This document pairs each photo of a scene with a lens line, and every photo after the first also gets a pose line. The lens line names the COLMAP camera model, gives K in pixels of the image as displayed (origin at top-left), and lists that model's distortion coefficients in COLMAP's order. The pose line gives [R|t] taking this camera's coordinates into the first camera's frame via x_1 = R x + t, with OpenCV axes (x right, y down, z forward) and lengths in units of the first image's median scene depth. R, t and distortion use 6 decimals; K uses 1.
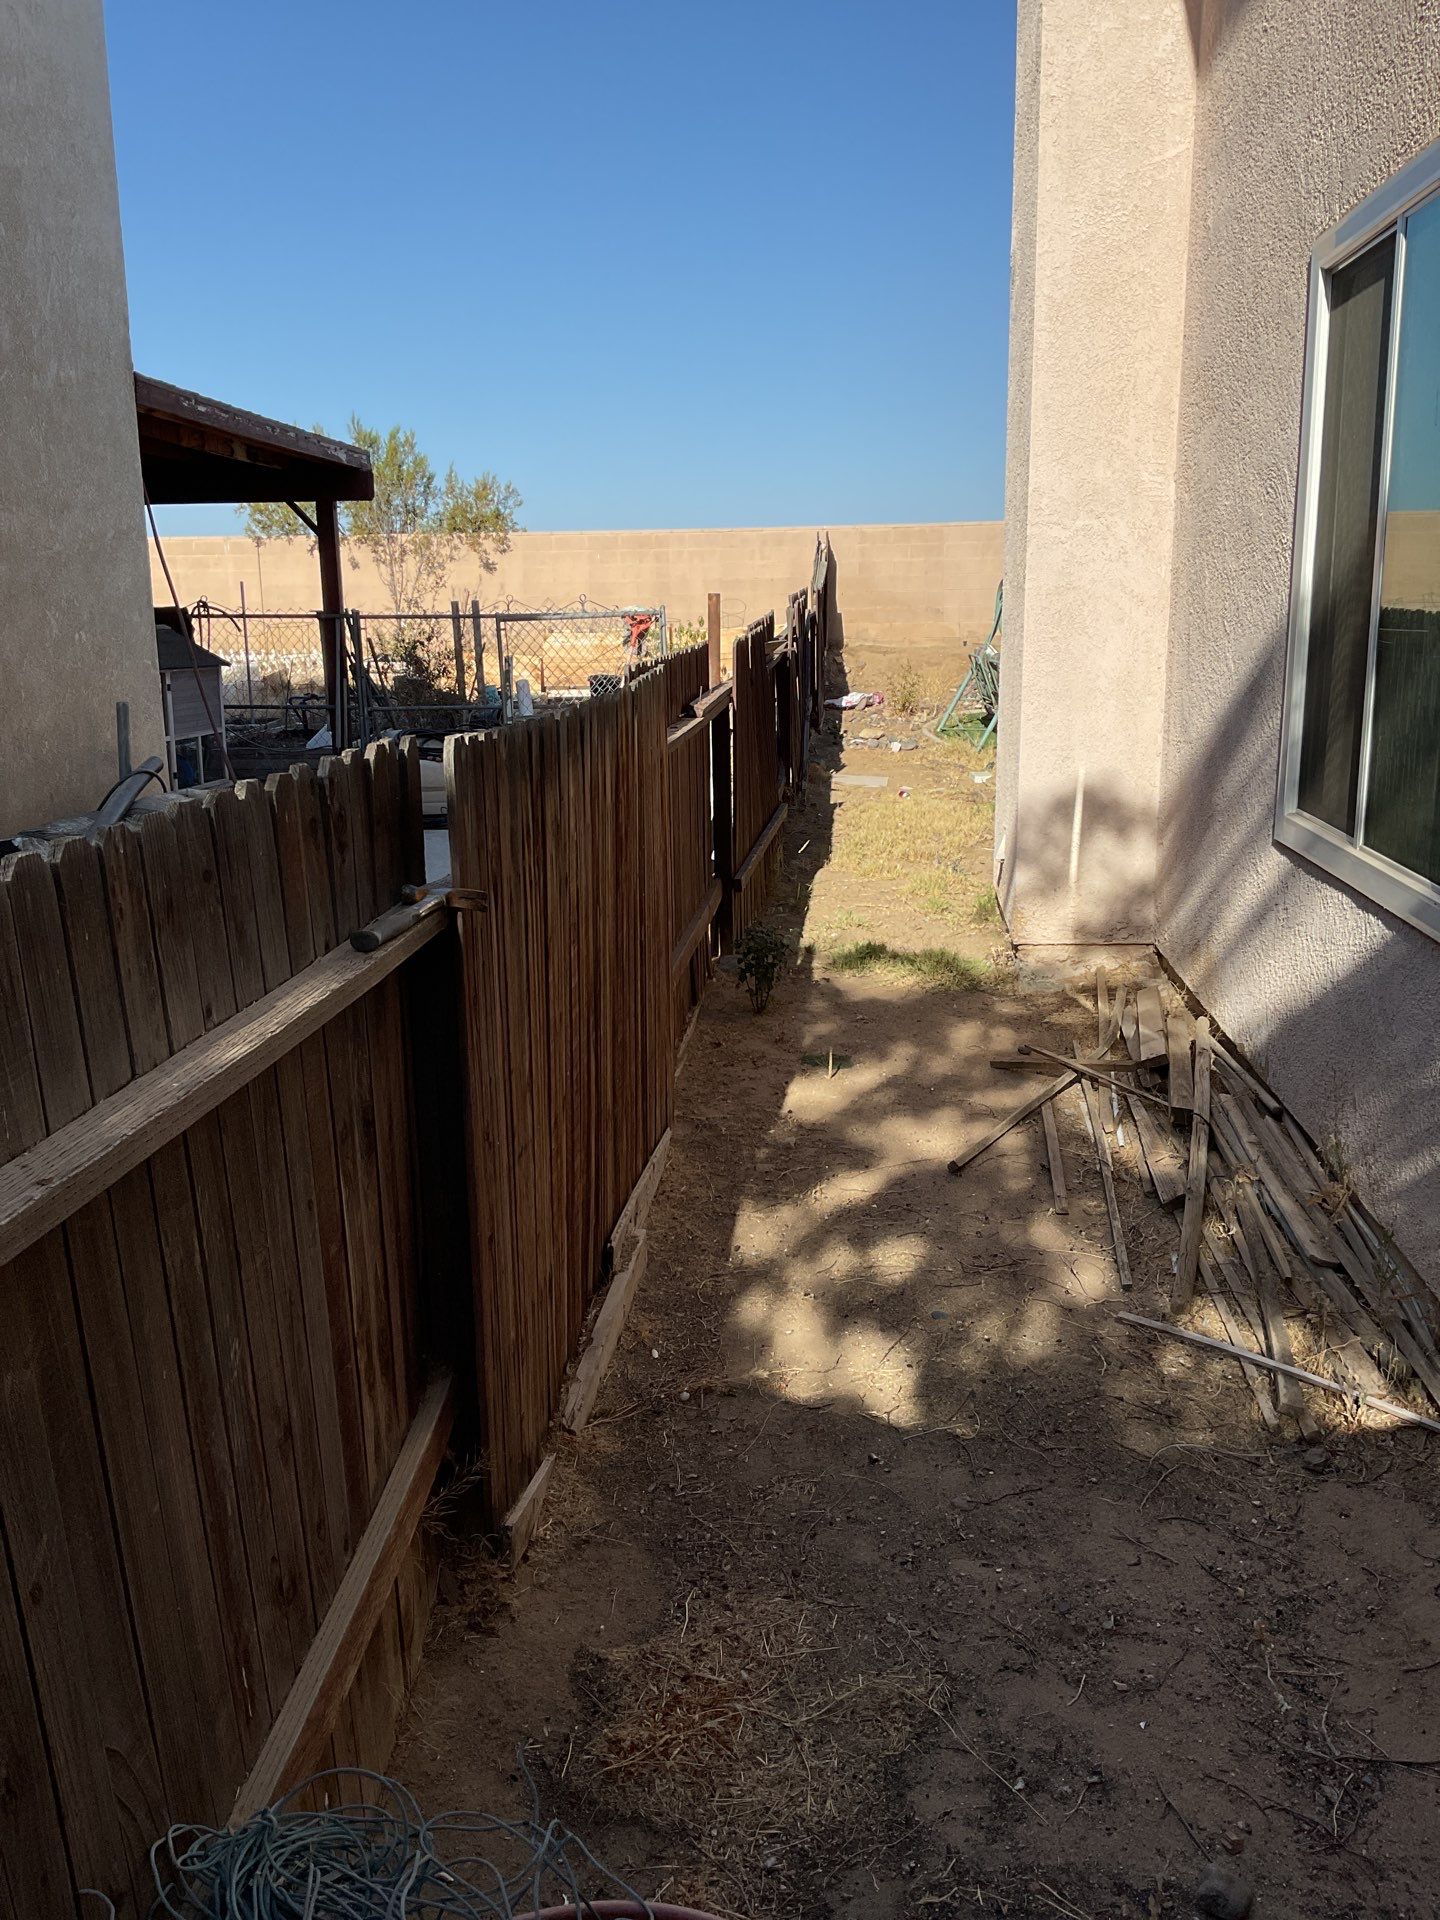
lens RADIAL K [[1552.5, 0, 732.9], [0, 1552.5, 960.0], [0, 0, 1]] dist [0.045878, -0.084666]
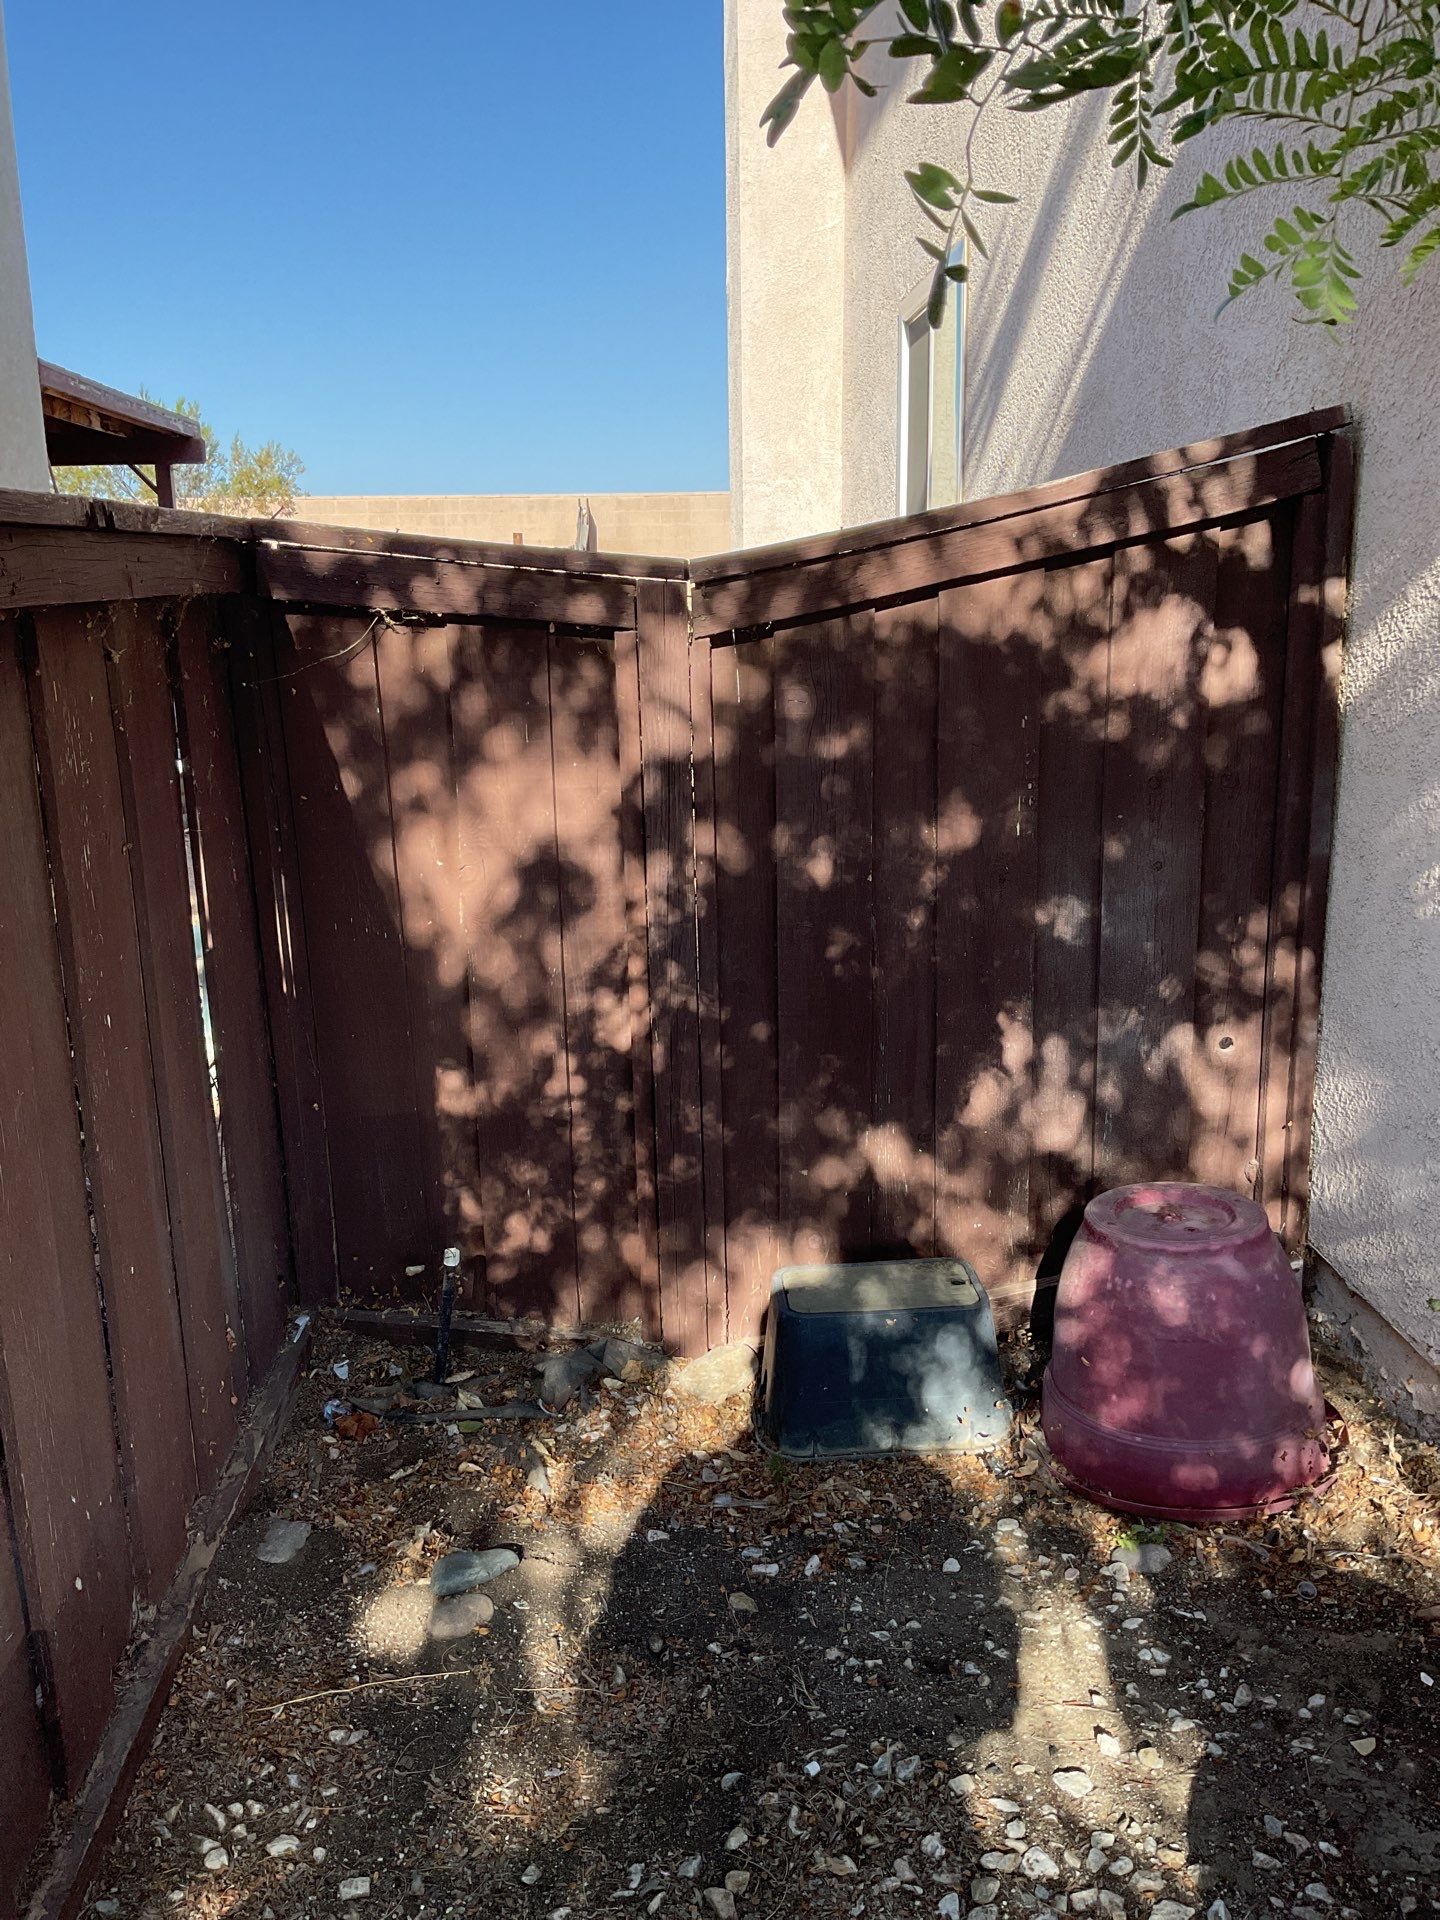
lens RADIAL K [[1552.5, 0, 709.9], [0, 1552.5, 955.9], [0, 0, 1]] dist [0.045878, -0.084666]
pose [[0.990333, -0.033622, 0.134574, -0.034316], [0.031875, 0.999378, 0.015115, 0.098130], [-0.134999, -0.010679, 0.990788, -0.309764]]
